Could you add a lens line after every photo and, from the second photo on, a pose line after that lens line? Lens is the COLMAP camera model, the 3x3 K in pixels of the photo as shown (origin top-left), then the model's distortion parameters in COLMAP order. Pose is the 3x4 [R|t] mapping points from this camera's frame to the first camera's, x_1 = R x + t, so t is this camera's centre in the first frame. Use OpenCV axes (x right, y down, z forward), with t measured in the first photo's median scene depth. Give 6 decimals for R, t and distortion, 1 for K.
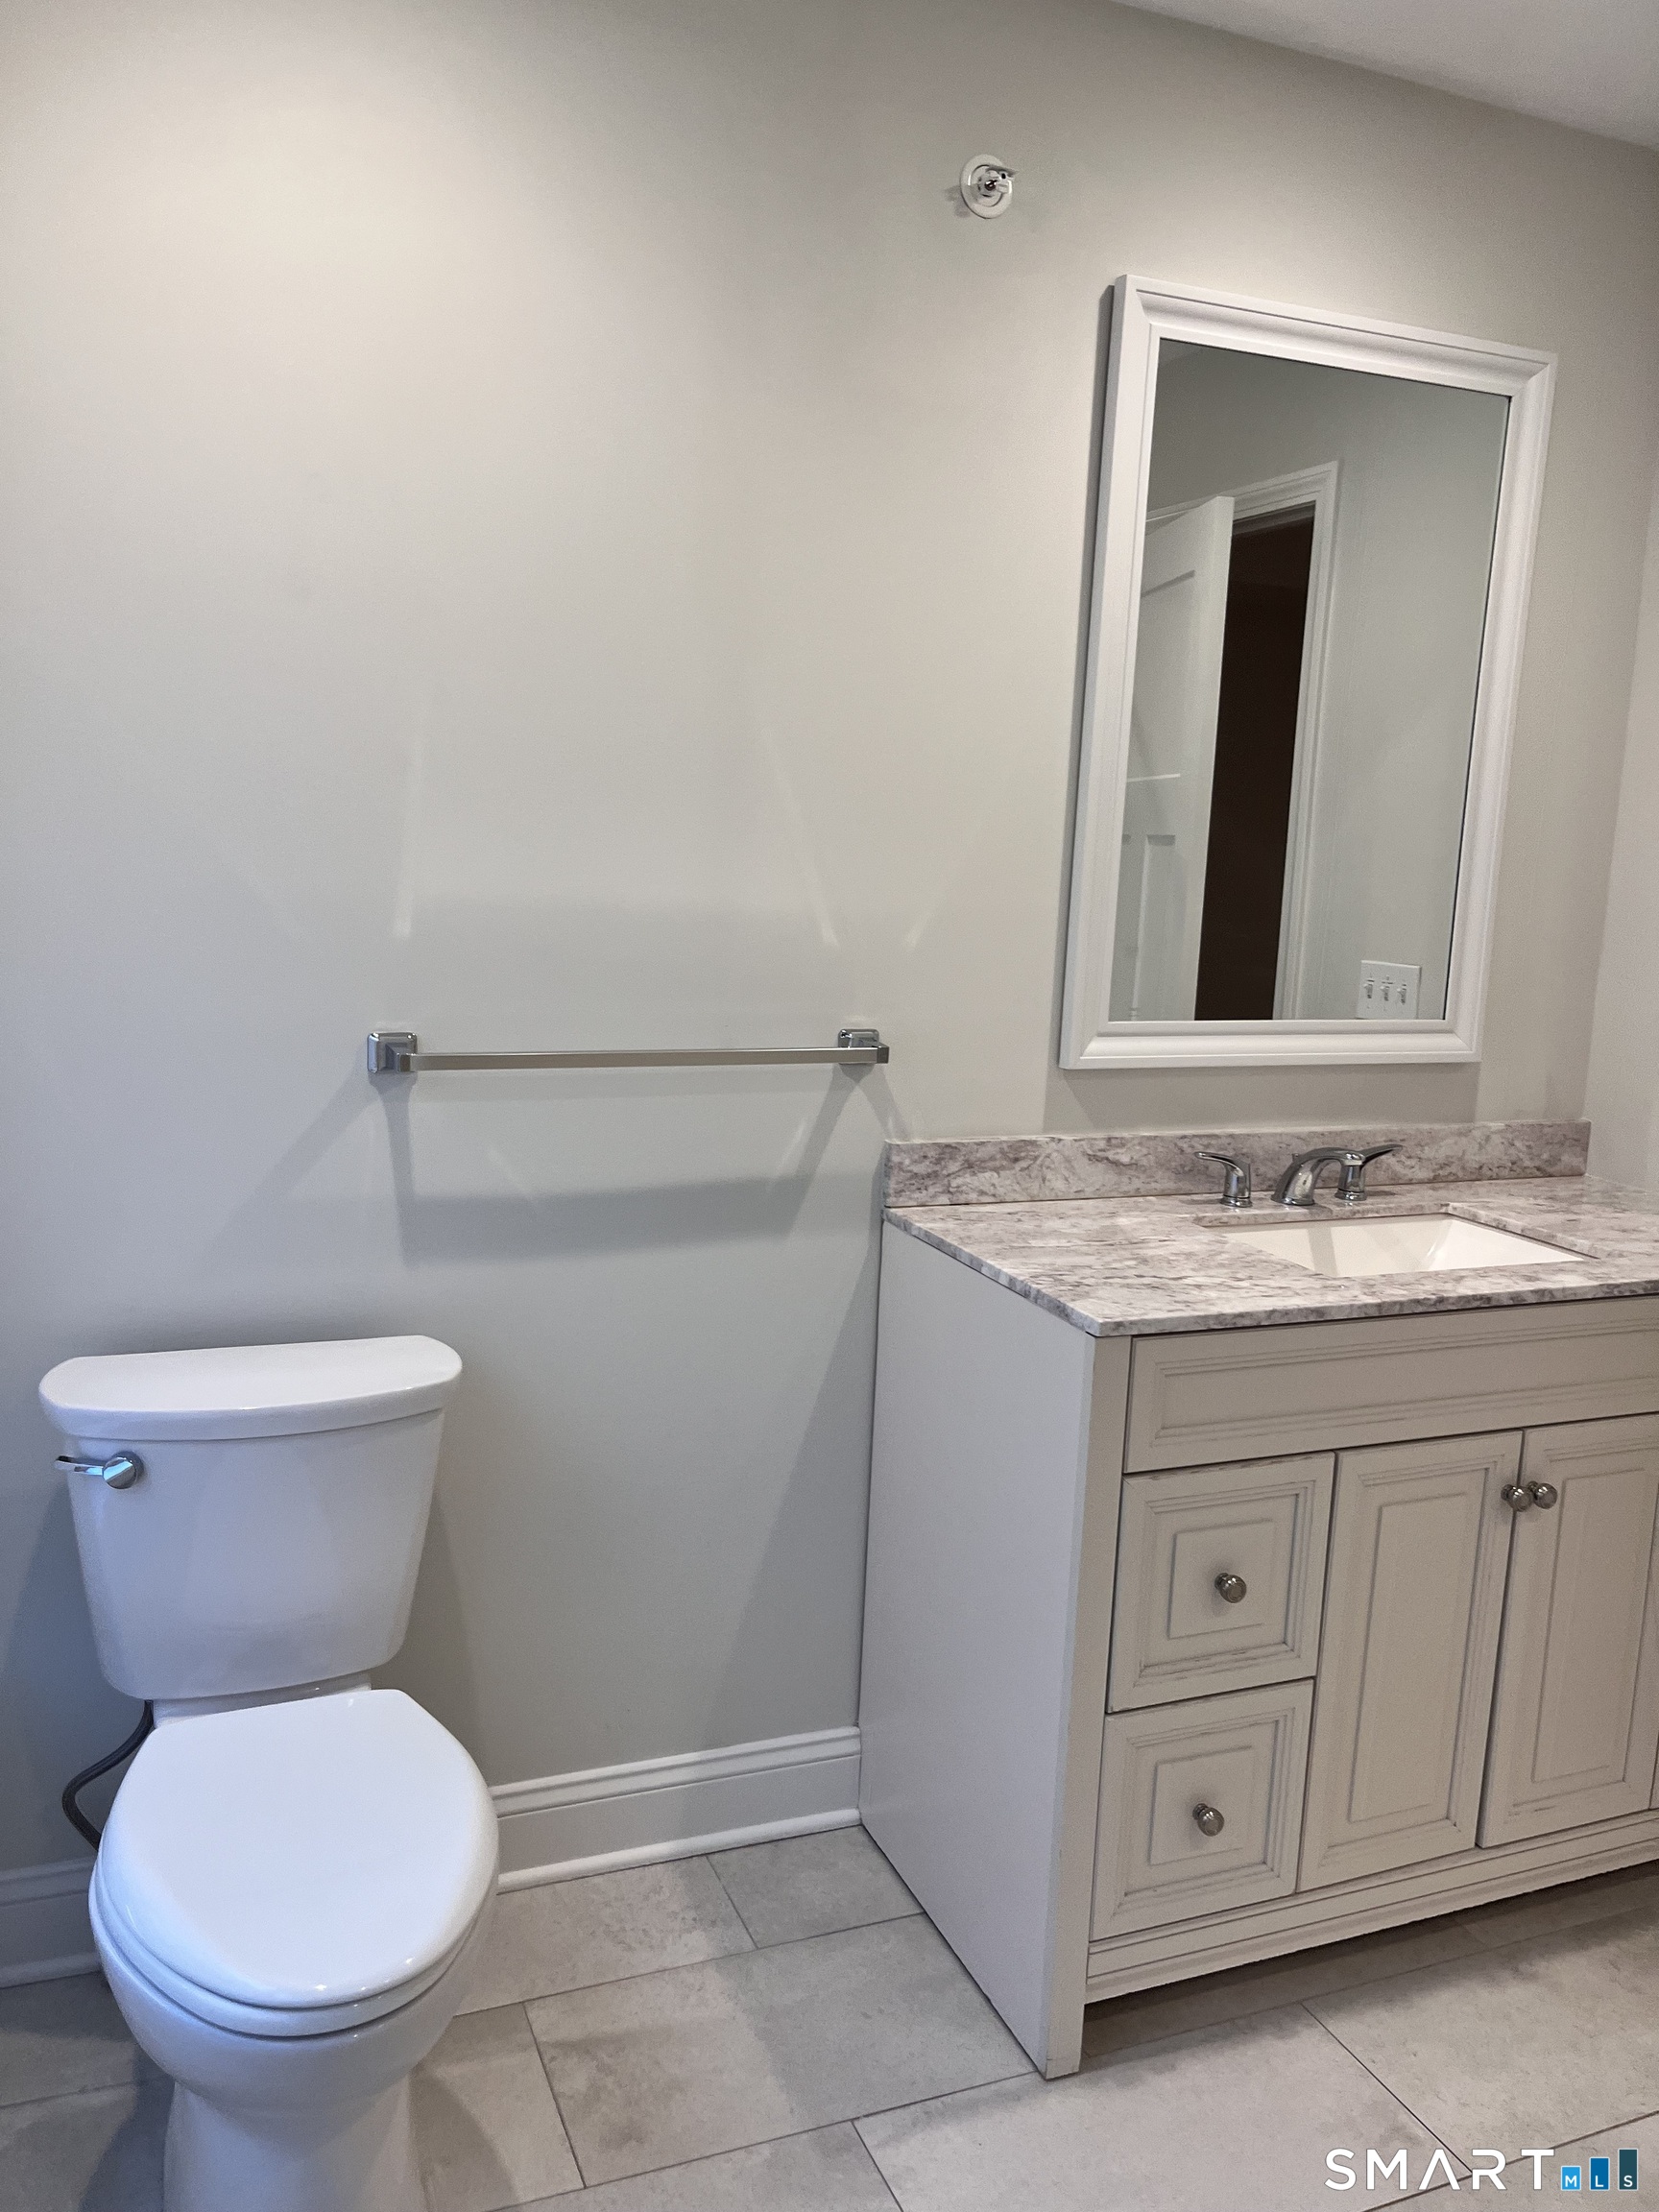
lens RADIAL K [[1696.6, 0, 824.6], [0, 1696.6, 1091.2], [0, 0, 1]] dist [0.029554, -0.004961]
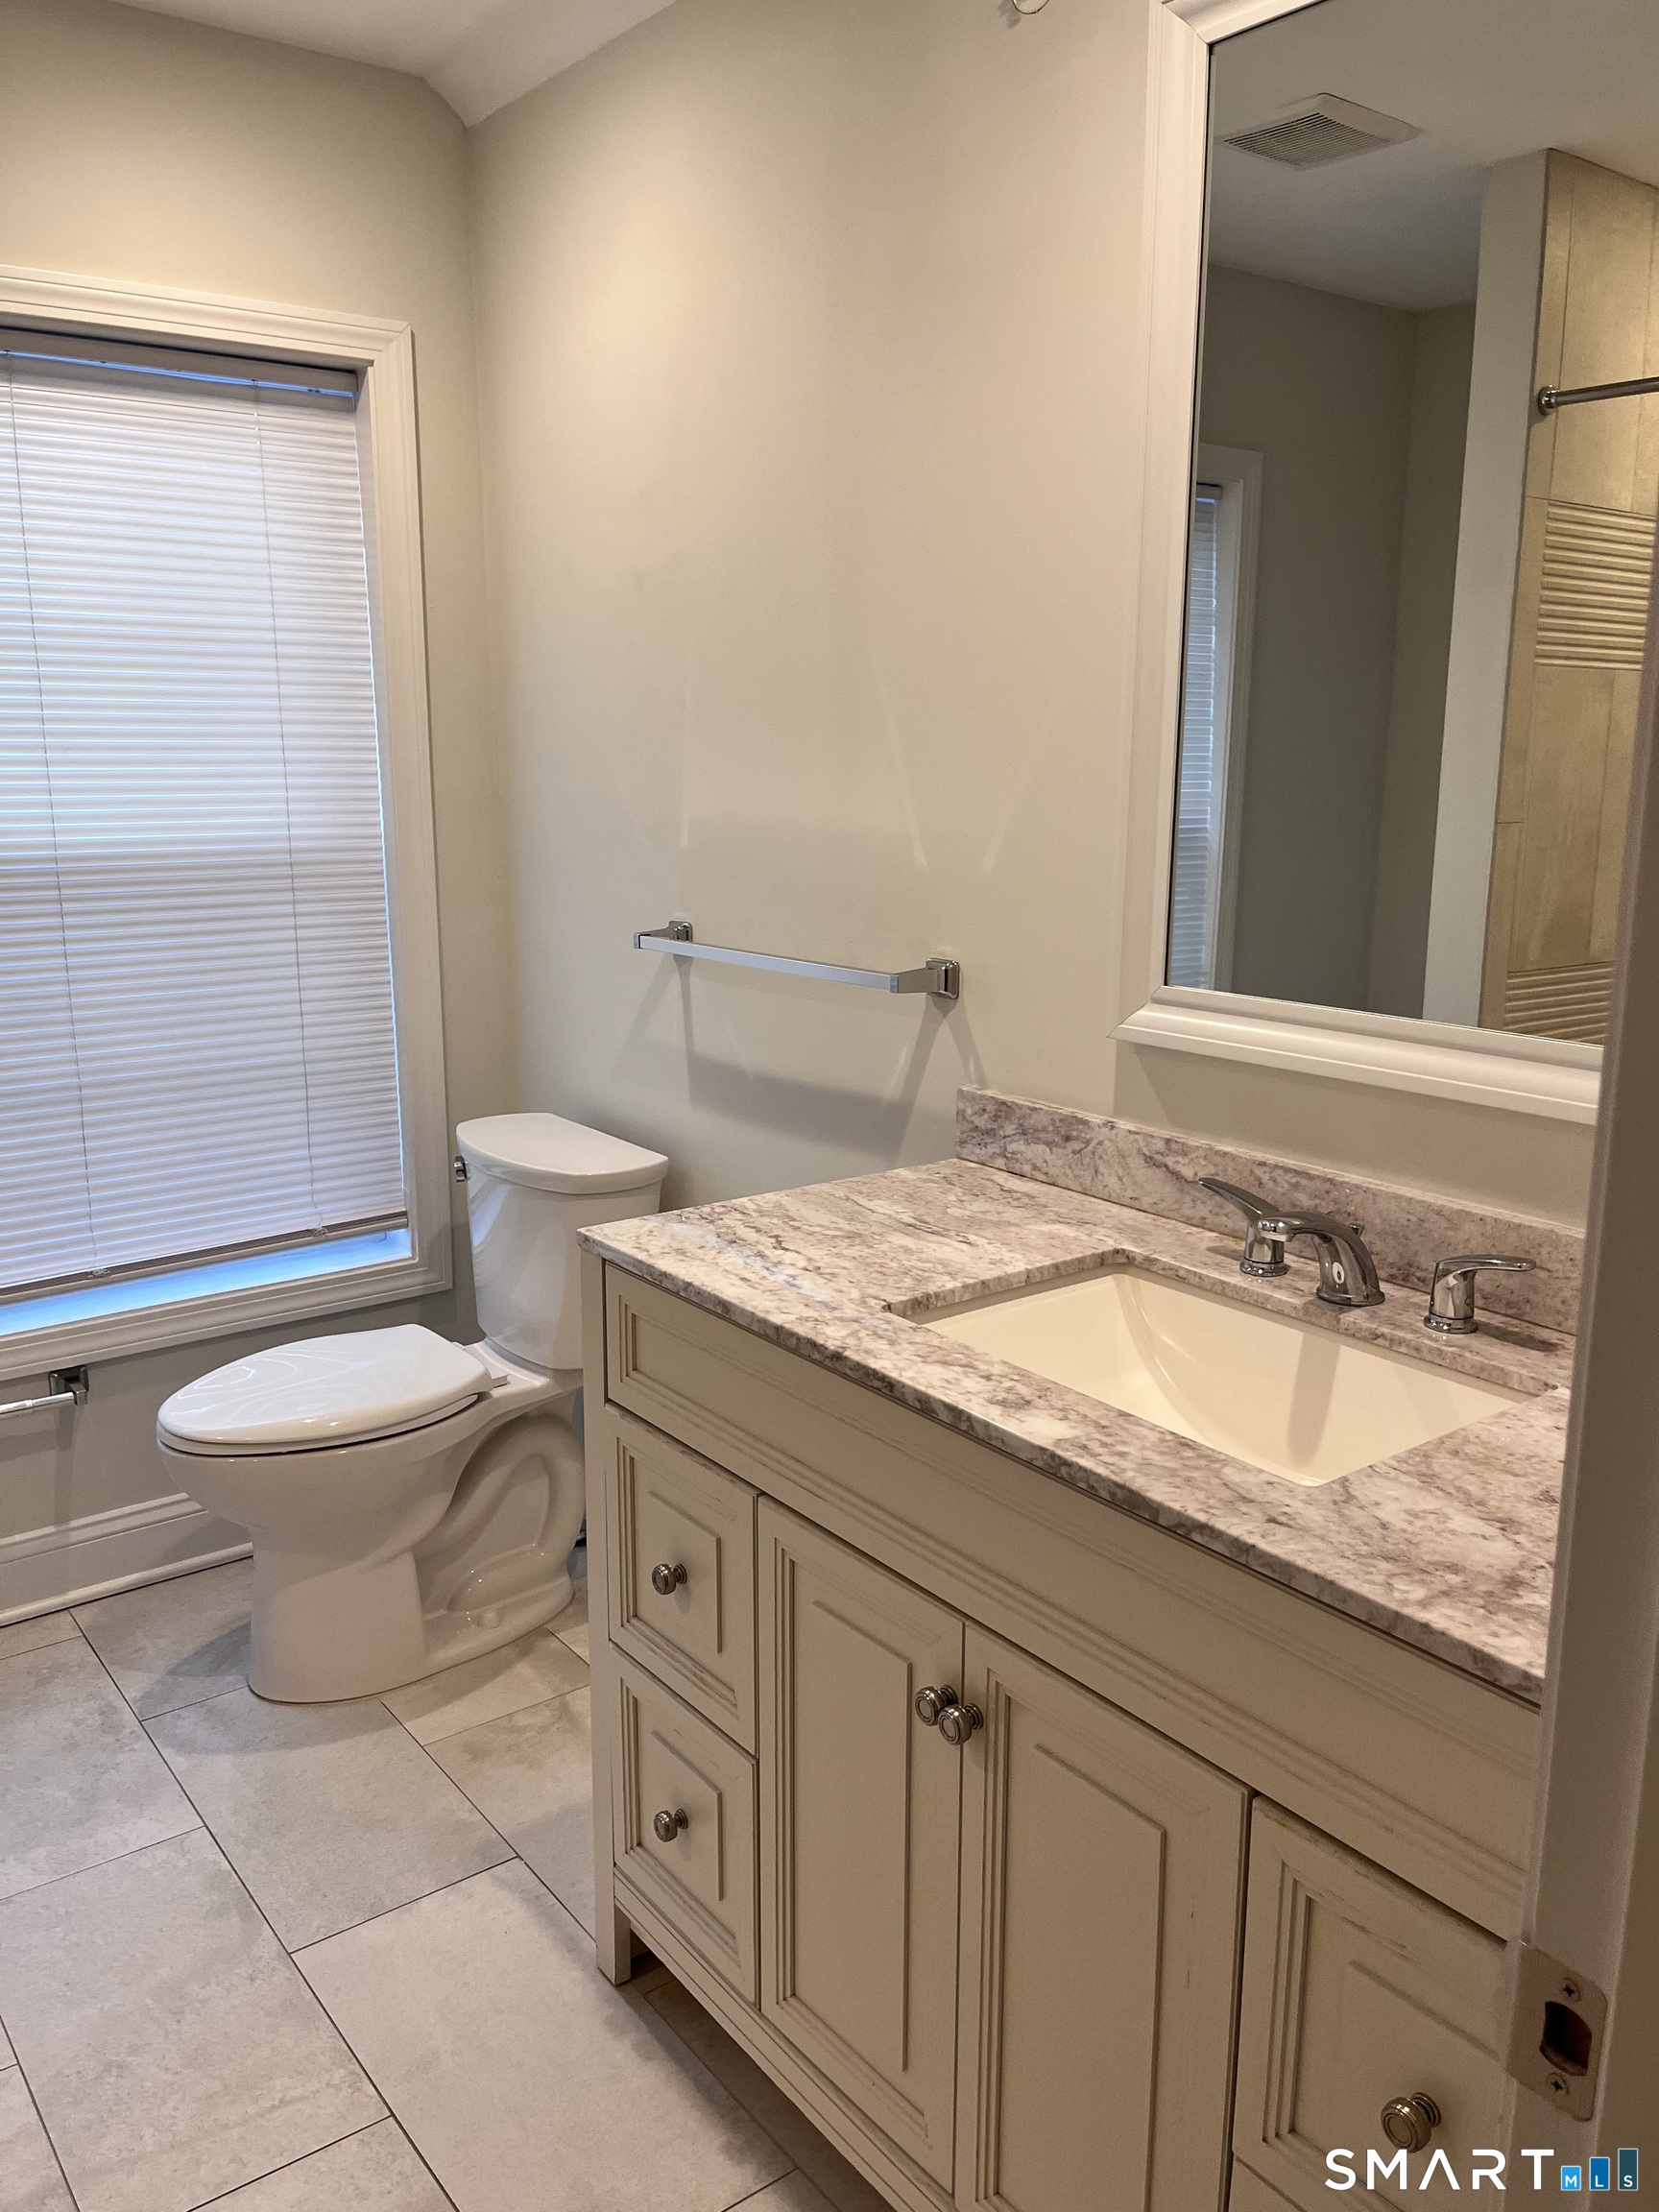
lens RADIAL K [[1692.7, 0, 829.5], [0, 1692.7, 1106.0], [0, 0, 1]] dist [0.036469, -0.047057]
pose [[0.258392, 0.157522, -0.953111, 0.884152], [-0.142935, 0.981991, 0.123545, -0.061780], [0.955407, 0.104310, 0.276254, 0.667689]]
